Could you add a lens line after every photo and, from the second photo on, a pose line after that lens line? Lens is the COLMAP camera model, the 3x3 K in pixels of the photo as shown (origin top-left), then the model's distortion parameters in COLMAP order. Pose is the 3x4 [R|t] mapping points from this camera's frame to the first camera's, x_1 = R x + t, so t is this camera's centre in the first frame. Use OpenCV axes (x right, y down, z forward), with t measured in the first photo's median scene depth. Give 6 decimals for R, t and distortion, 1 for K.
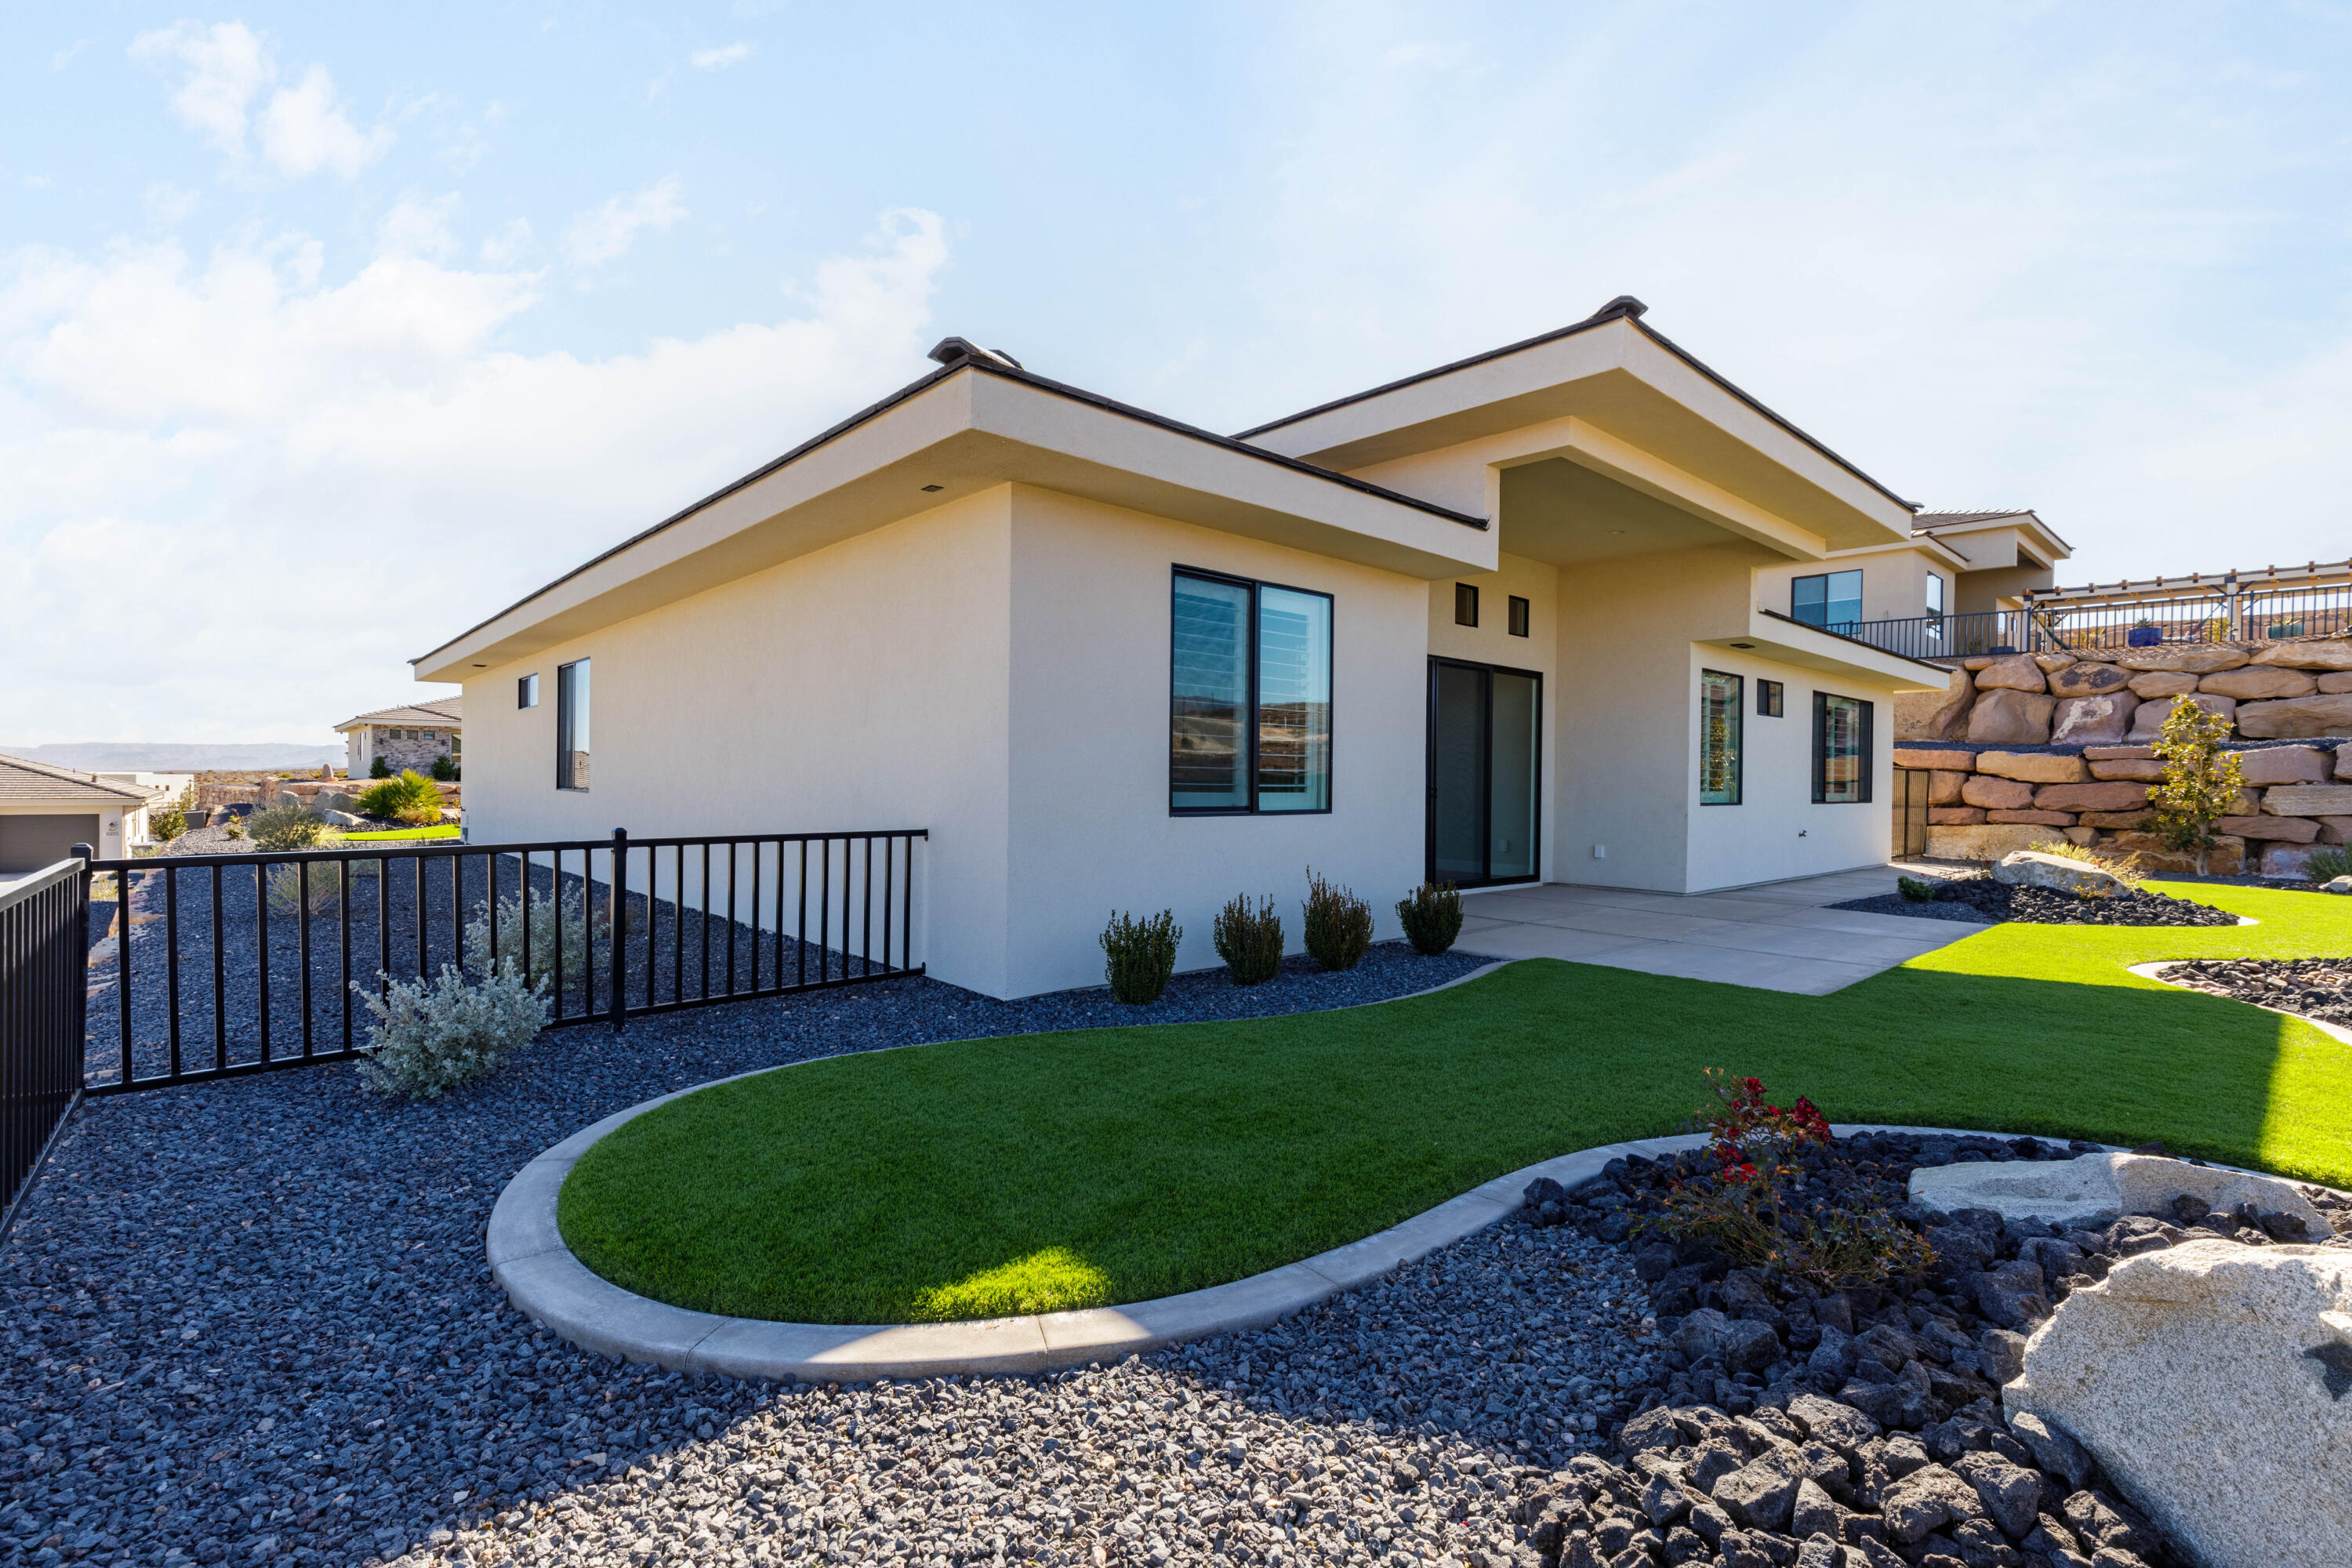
lens RADIAL K [[1057.3, 0, 1176.4], [0, 1057.3, 784.0], [0, 0, 1]] dist [0.000816, 0.000189]
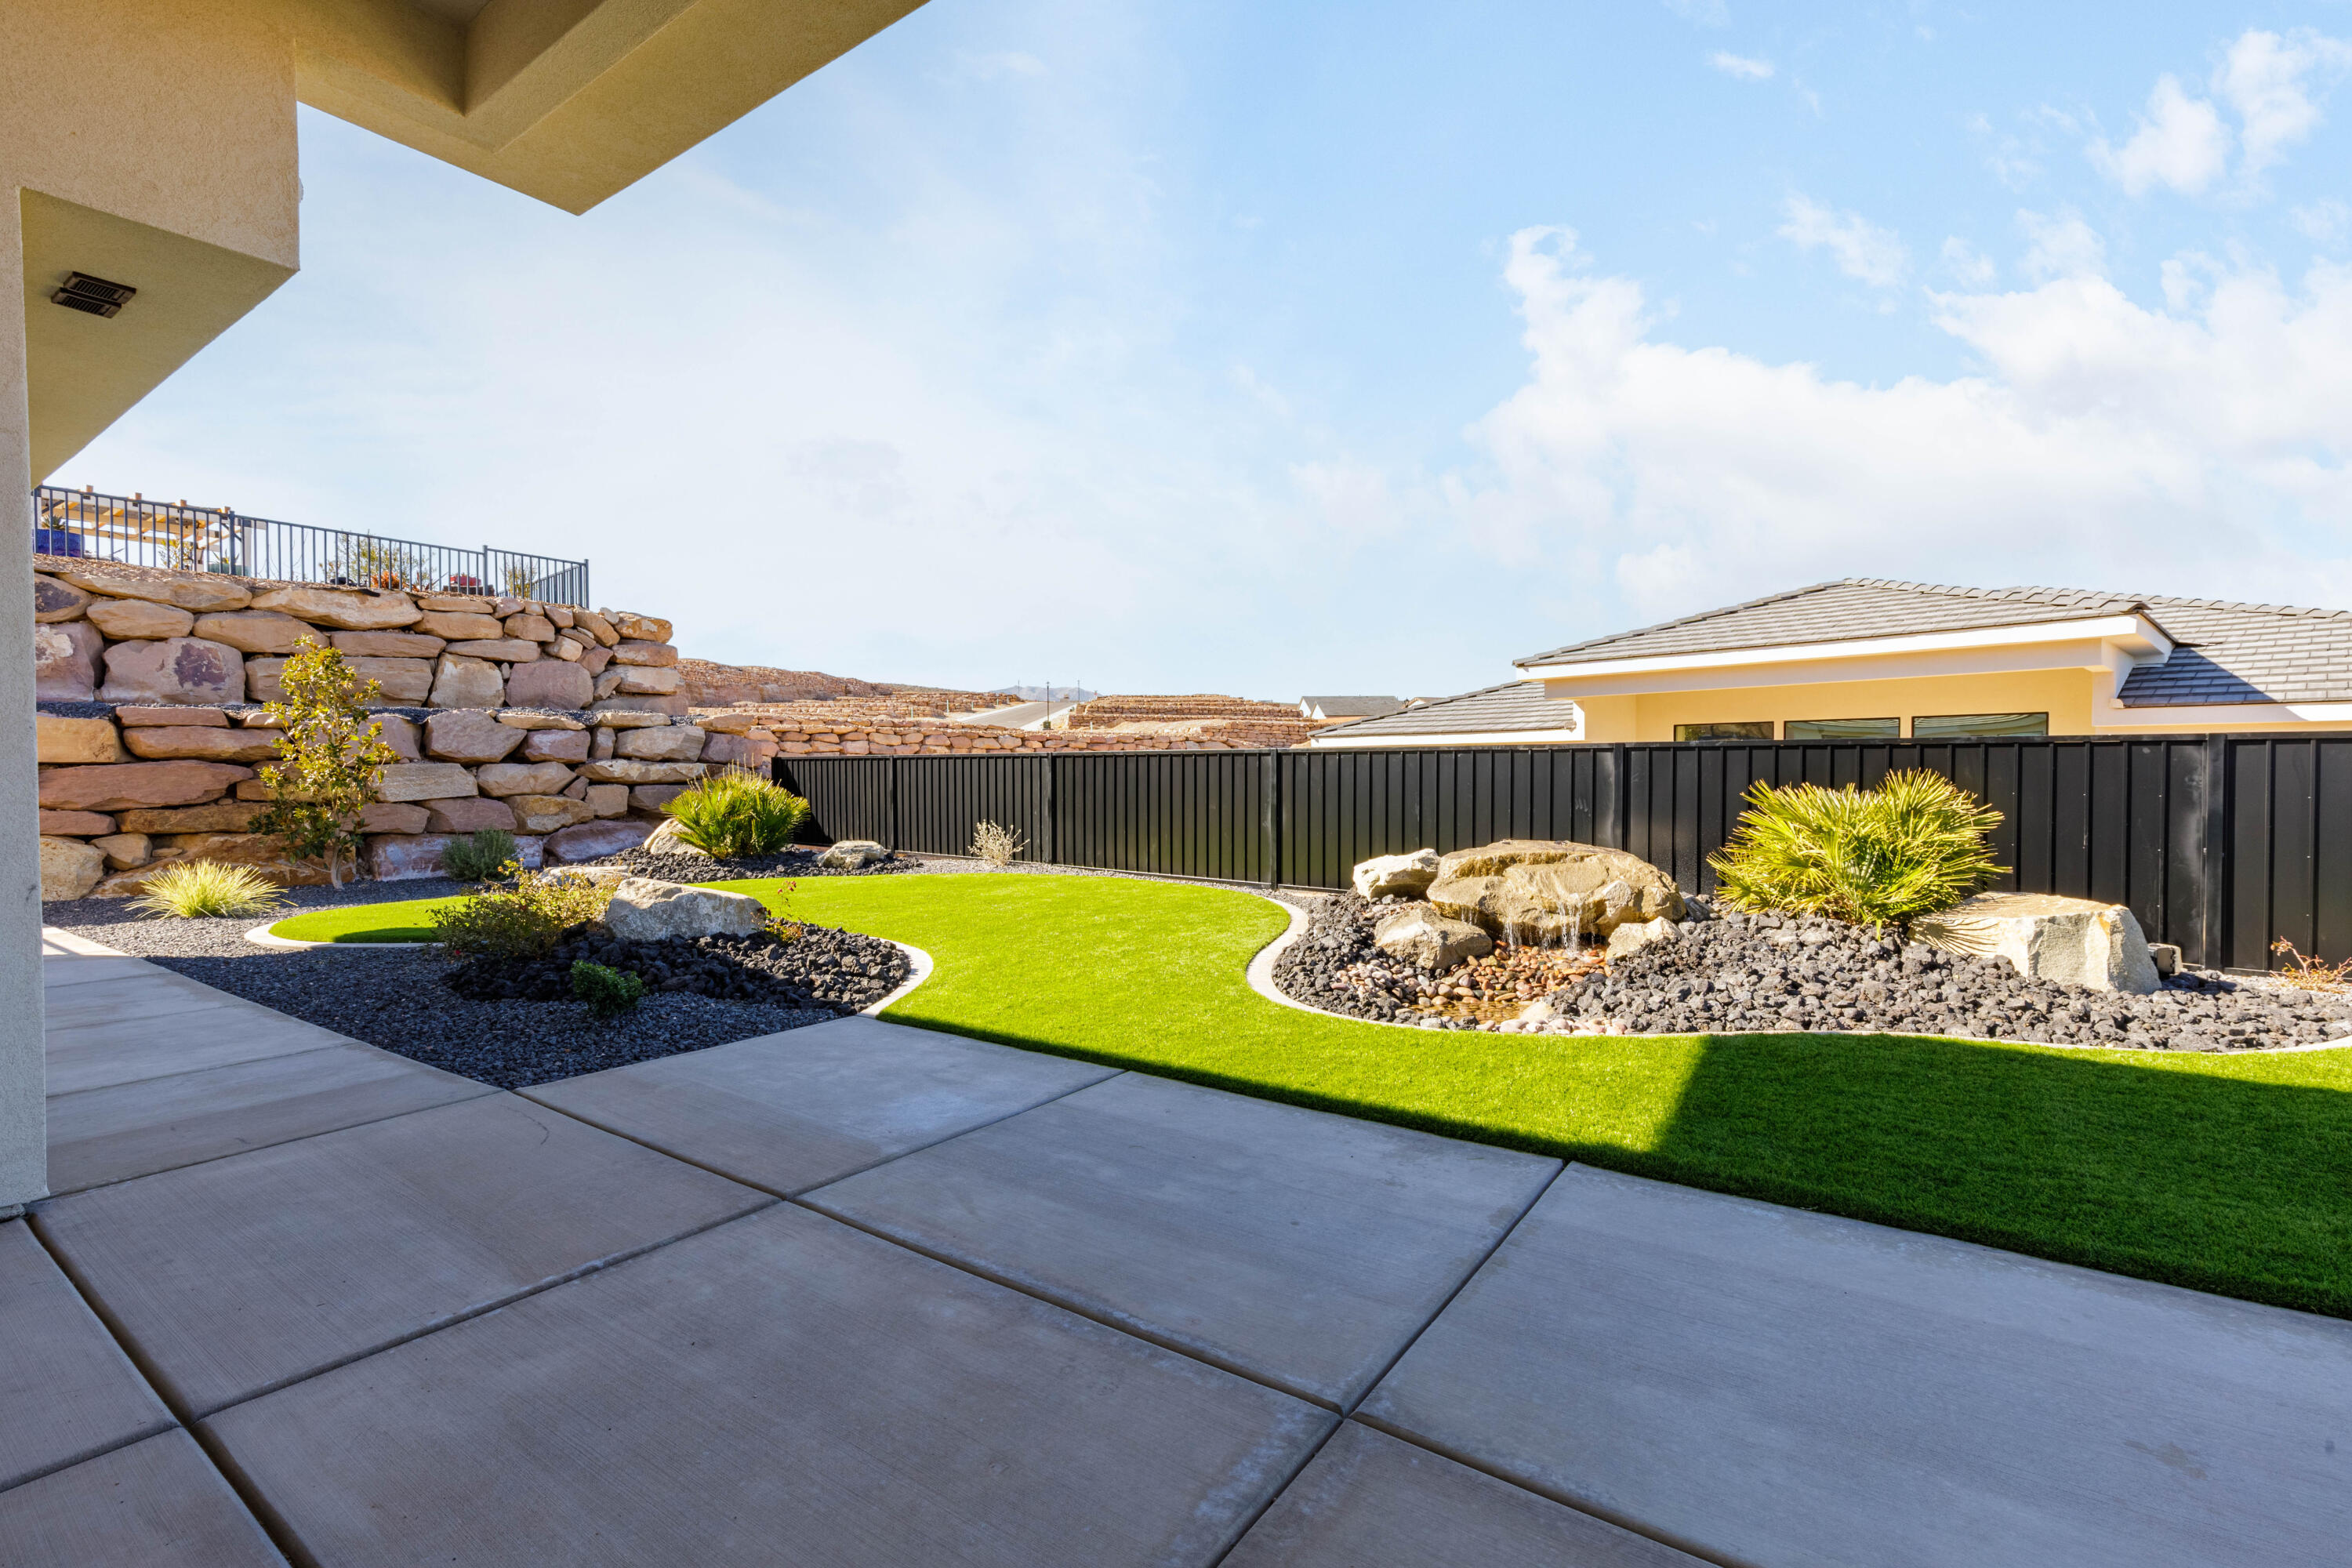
lens RADIAL K [[1057.3, 0, 1175.3], [0, 1057.3, 783.9], [0, 0, 1]] dist [0.000816, 0.000189]
pose [[-0.218212, -0.023971, 0.975607, 0.120818], [0.009379, 0.999601, 0.026658, 0.000608], [-0.975856, 0.014967, -0.217900, 0.529093]]
